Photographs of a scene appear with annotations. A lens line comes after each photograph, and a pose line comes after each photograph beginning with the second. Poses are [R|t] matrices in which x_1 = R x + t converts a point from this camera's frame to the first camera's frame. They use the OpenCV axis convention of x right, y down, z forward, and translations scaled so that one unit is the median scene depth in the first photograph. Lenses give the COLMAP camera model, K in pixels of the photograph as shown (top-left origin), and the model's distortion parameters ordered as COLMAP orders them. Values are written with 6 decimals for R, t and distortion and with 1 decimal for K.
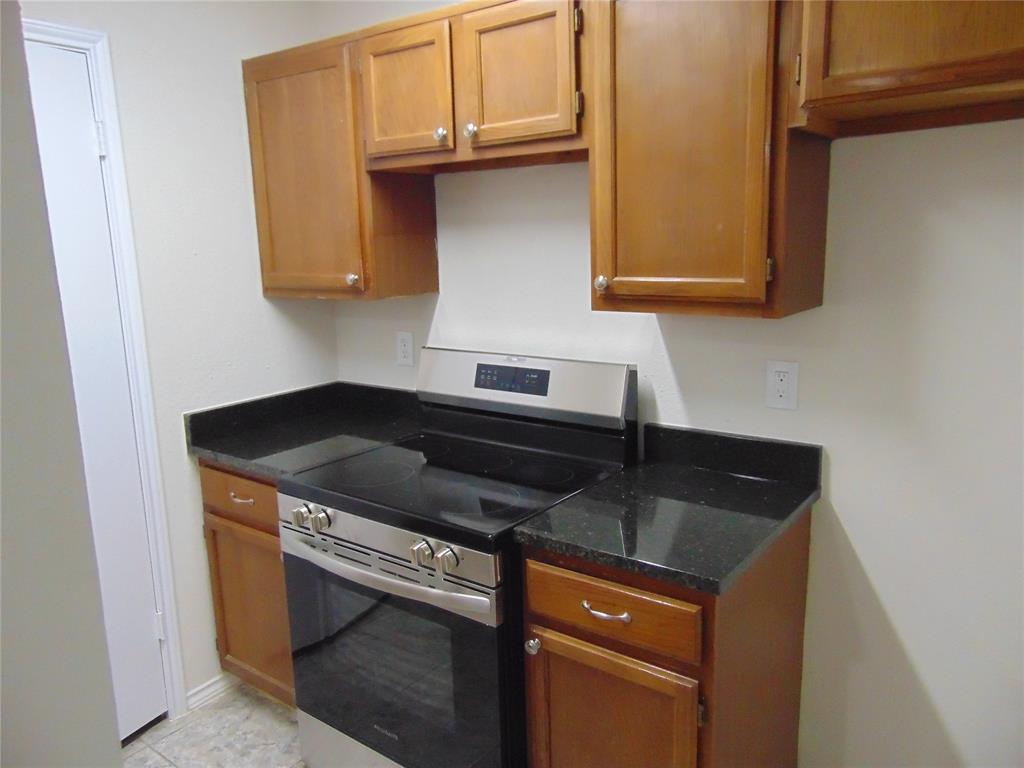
lens RADIAL K [[772.7, 0, 510.1], [0, 772.7, 381.2], [0, 0, 1]] dist [-0.026858, 0.074093]
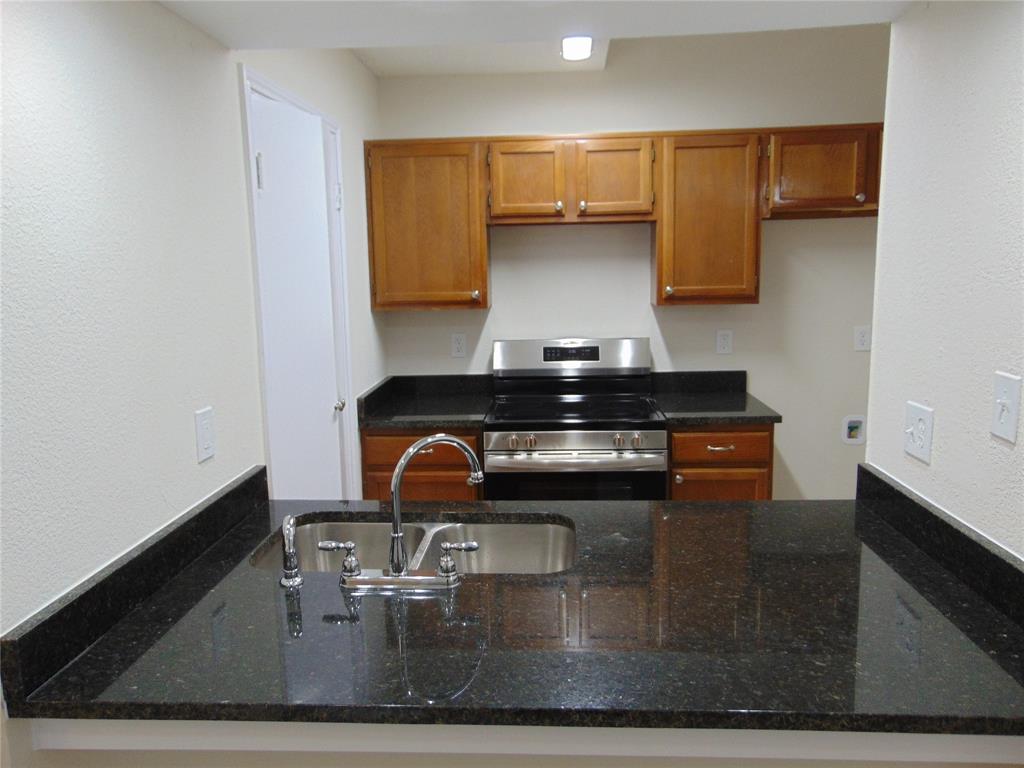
lens RADIAL K [[772.7, 0, 514.5], [0, 772.7, 384.1], [0, 0, 1]] dist [-0.026858, 0.074093]
pose [[0.827864, -0.081947, 0.554910, -1.090382], [0.106279, 0.994267, -0.011726, 0.072731], [-0.550768, 0.068683, 0.831827, -0.309372]]
